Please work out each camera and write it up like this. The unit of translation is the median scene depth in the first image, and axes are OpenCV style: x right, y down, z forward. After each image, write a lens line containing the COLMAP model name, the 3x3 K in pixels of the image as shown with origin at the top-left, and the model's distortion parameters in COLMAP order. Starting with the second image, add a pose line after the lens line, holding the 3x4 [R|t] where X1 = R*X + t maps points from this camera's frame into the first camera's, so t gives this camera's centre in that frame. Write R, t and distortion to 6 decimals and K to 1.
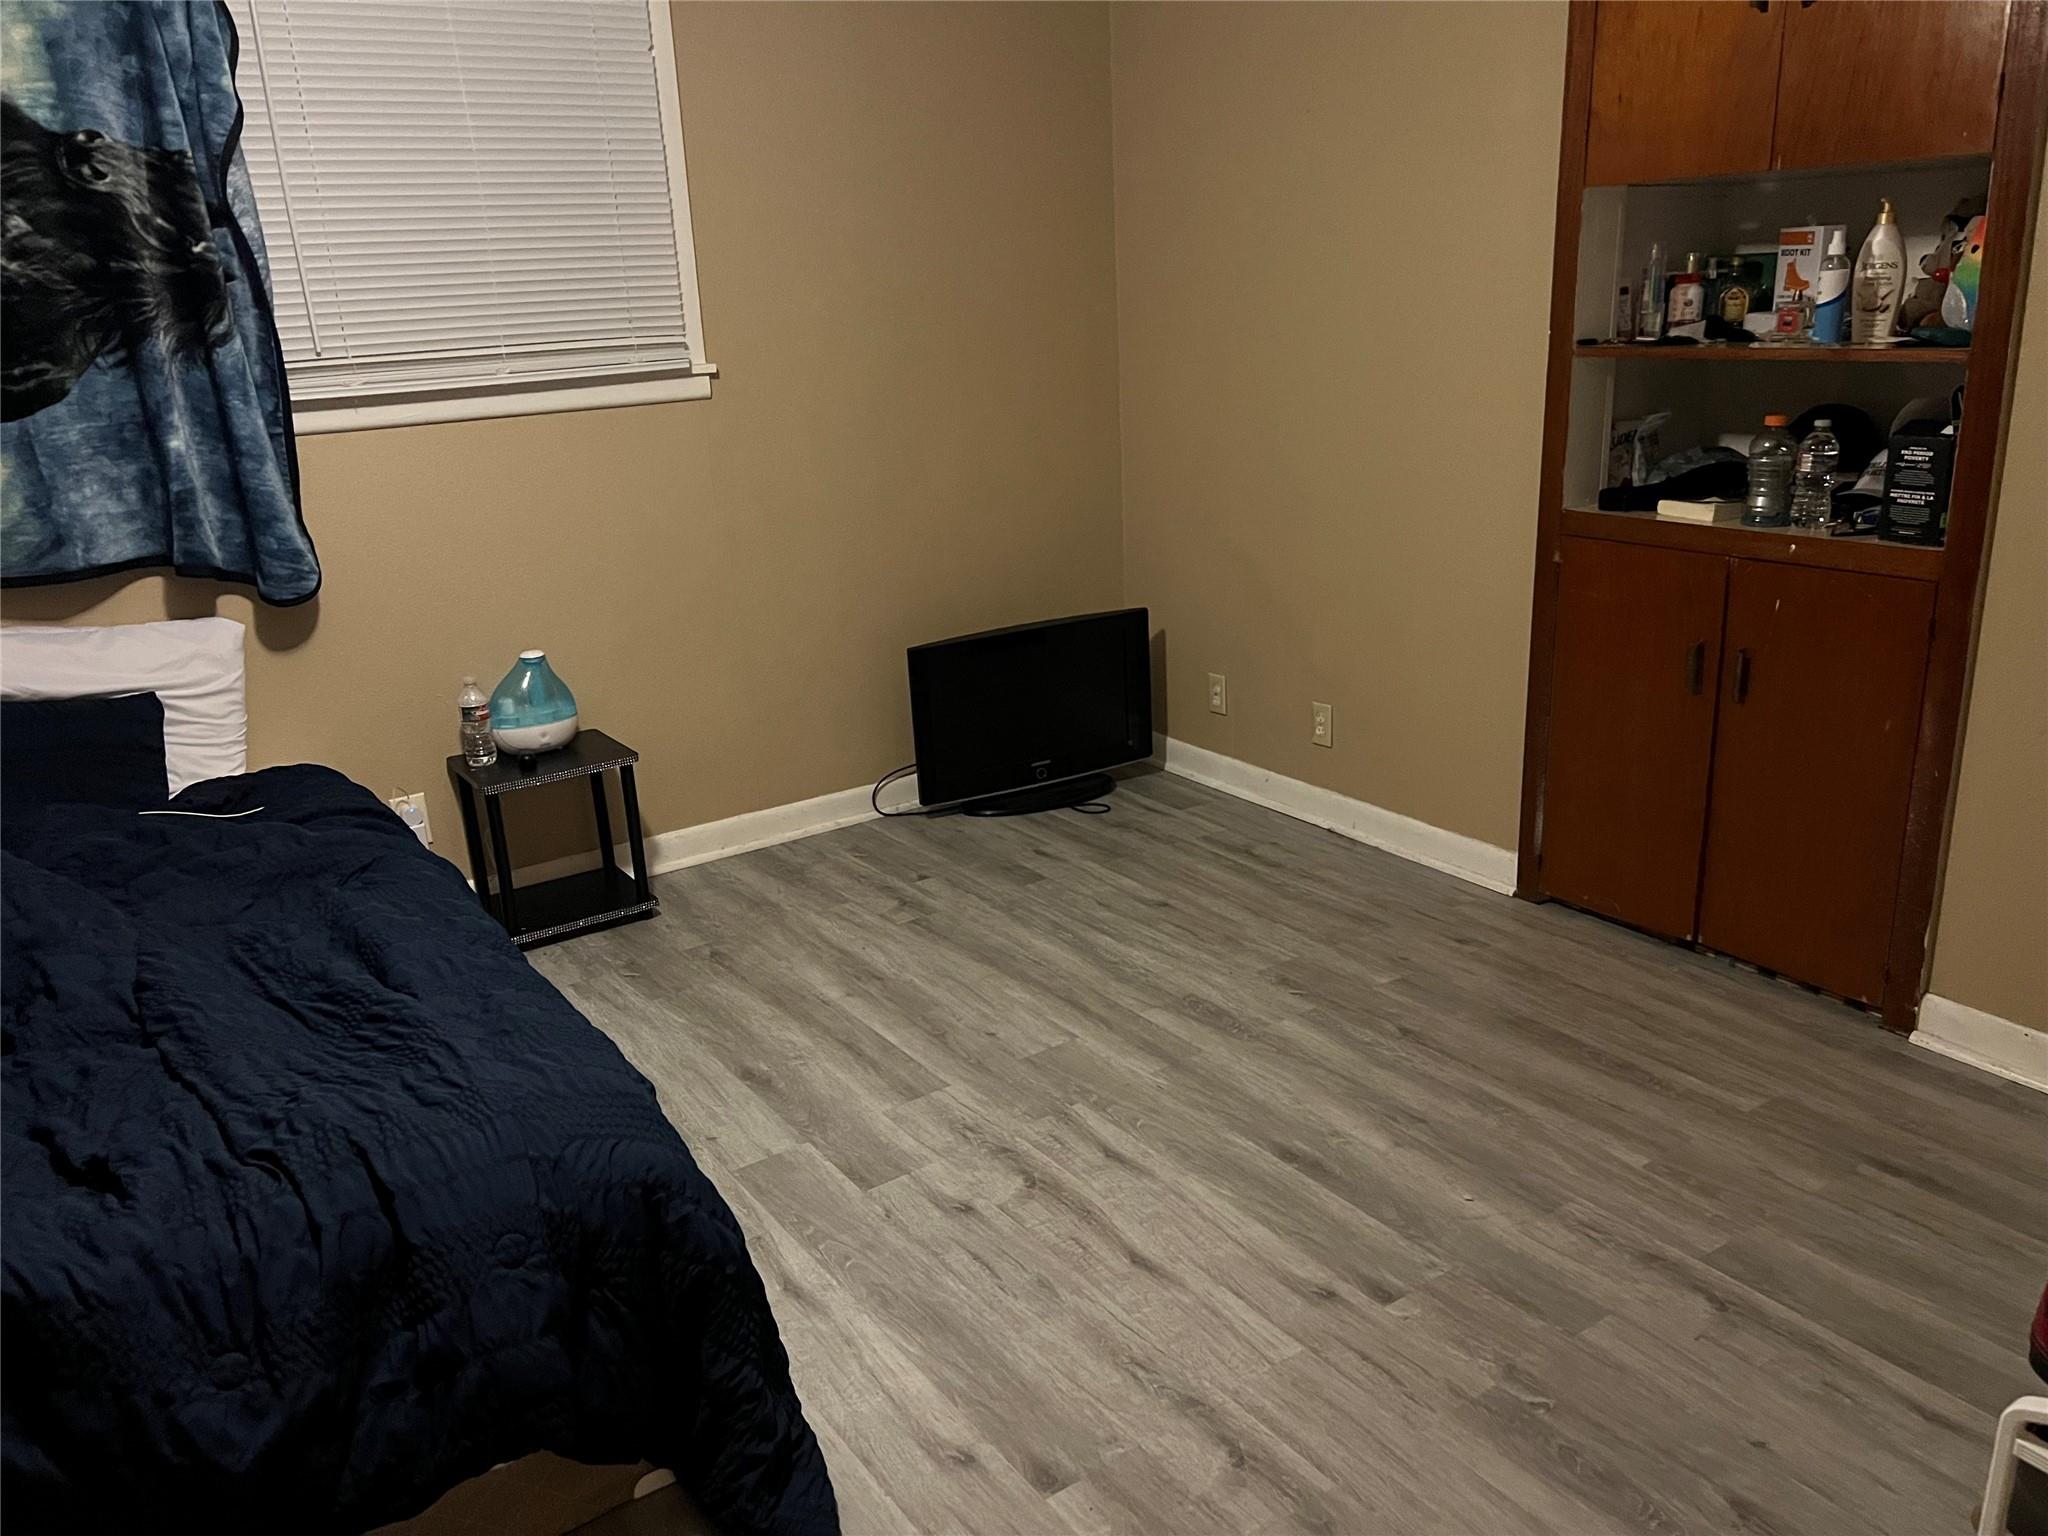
lens RADIAL K [[1557.5, 0, 1024.0], [0, 1557.5, 768.0], [0, 0, 1]] dist [0.080222, -0.084317]
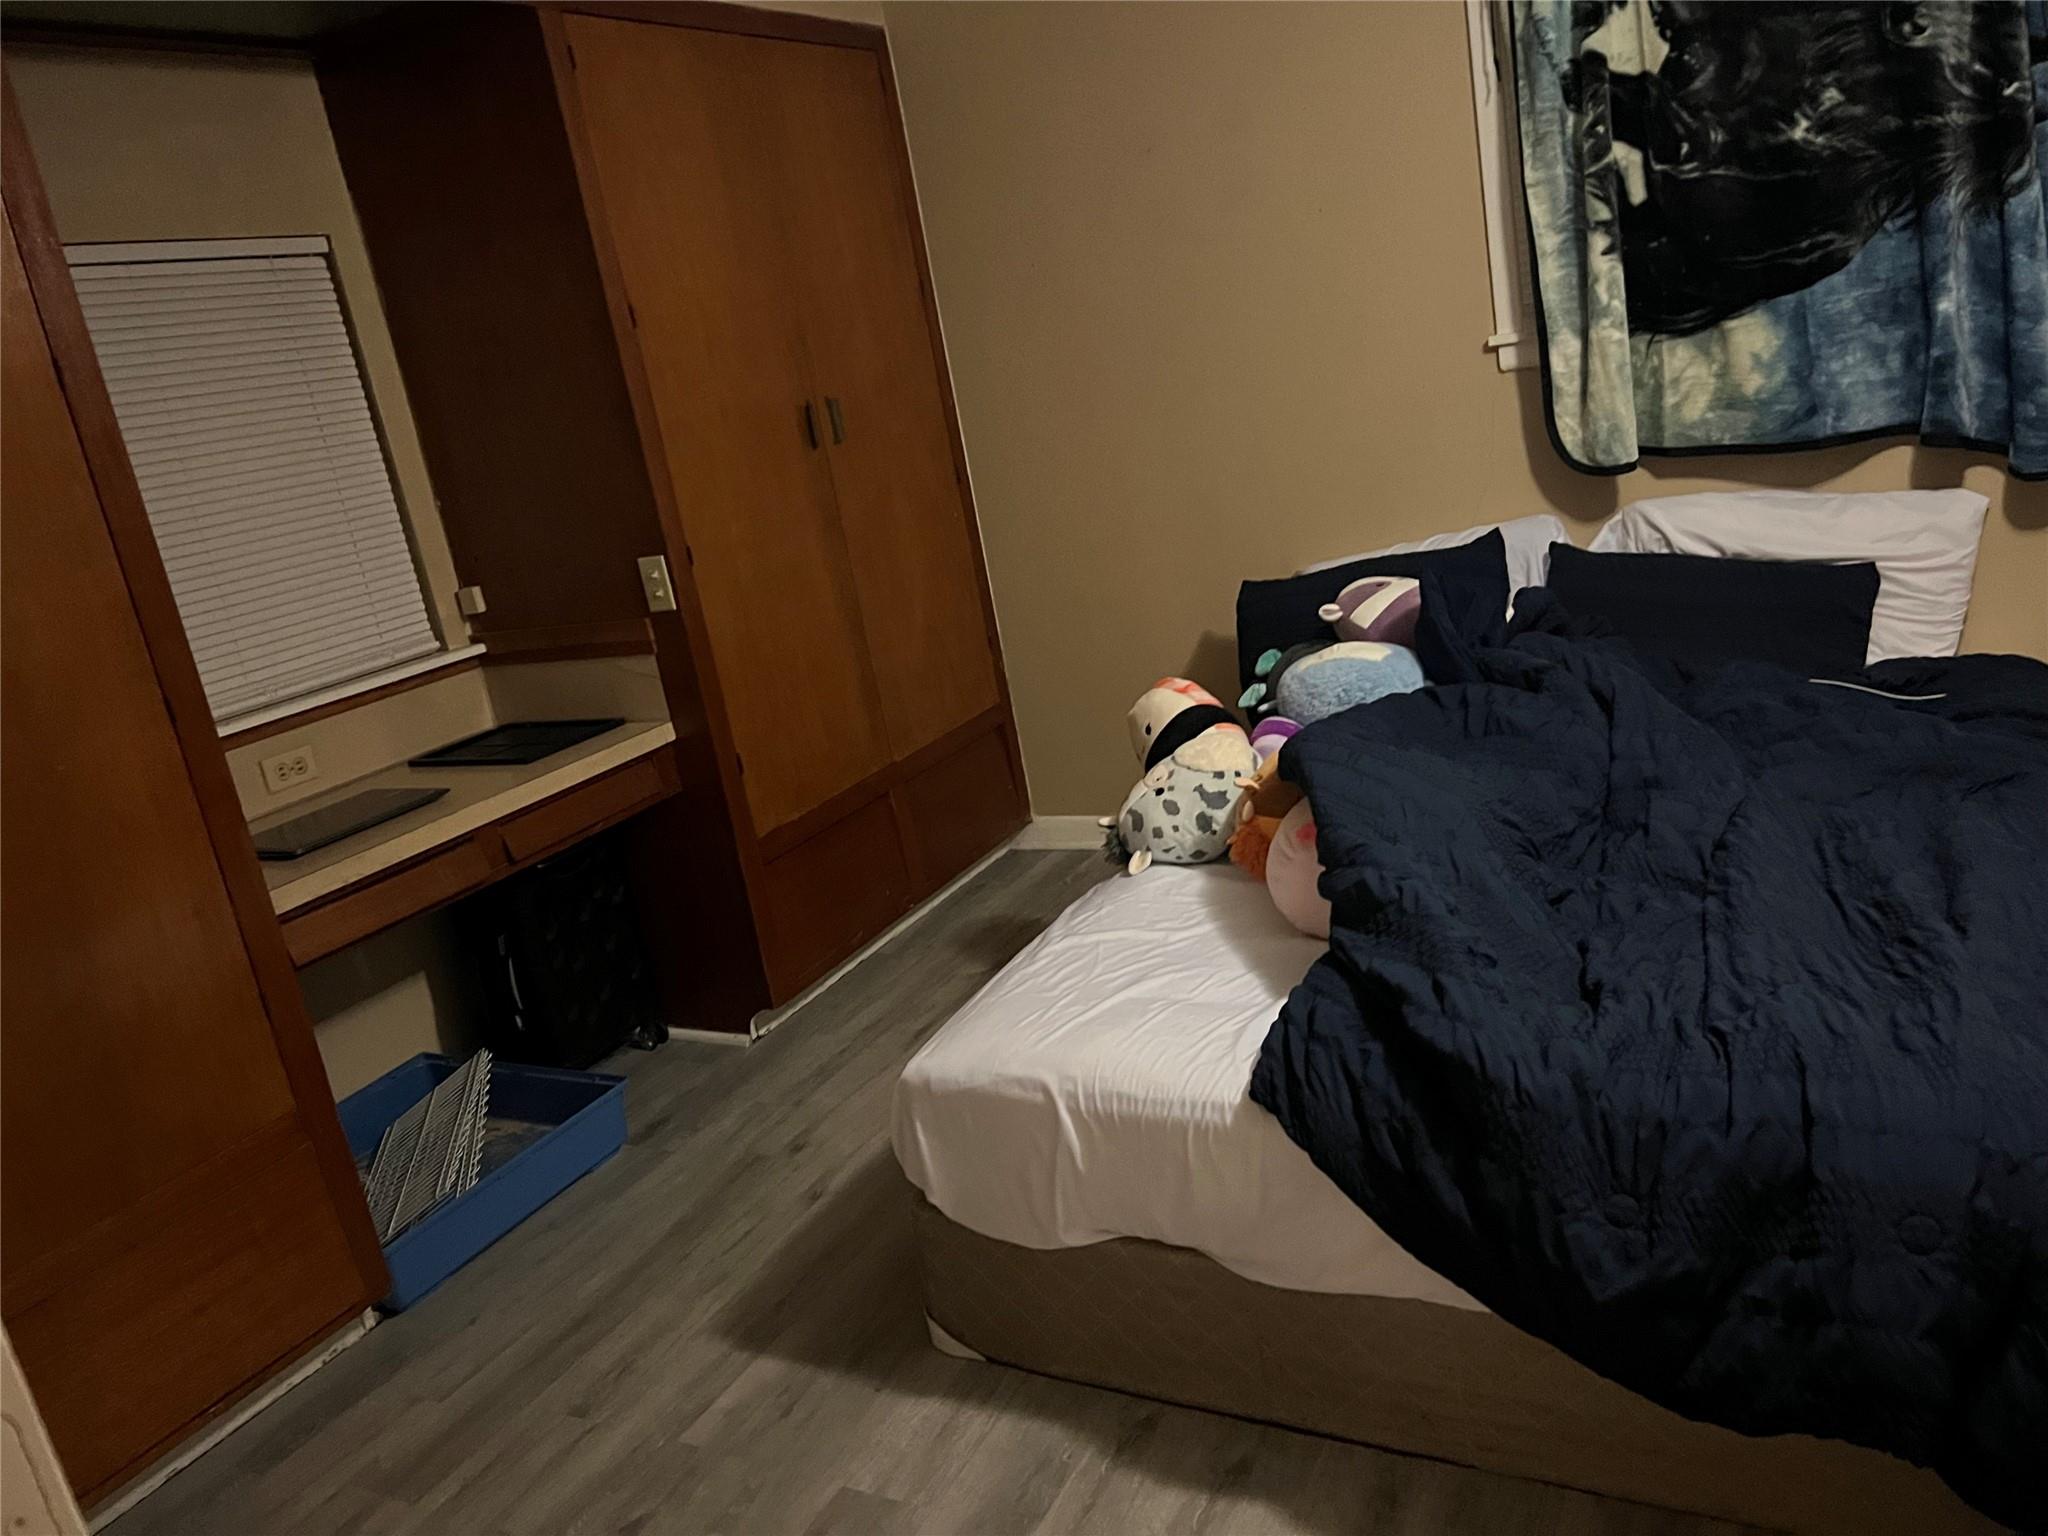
lens RADIAL K [[1535.2, 0, 1024.0], [0, 1535.2, 768.0], [0, 0, 1]] dist [0.069360, -0.083093]
pose [[0.447516, 0.206426, -0.870125, 0.094717], [-0.120693, 0.978033, 0.169952, -0.024362], [0.886094, 0.028962, 0.462600, 0.078785]]
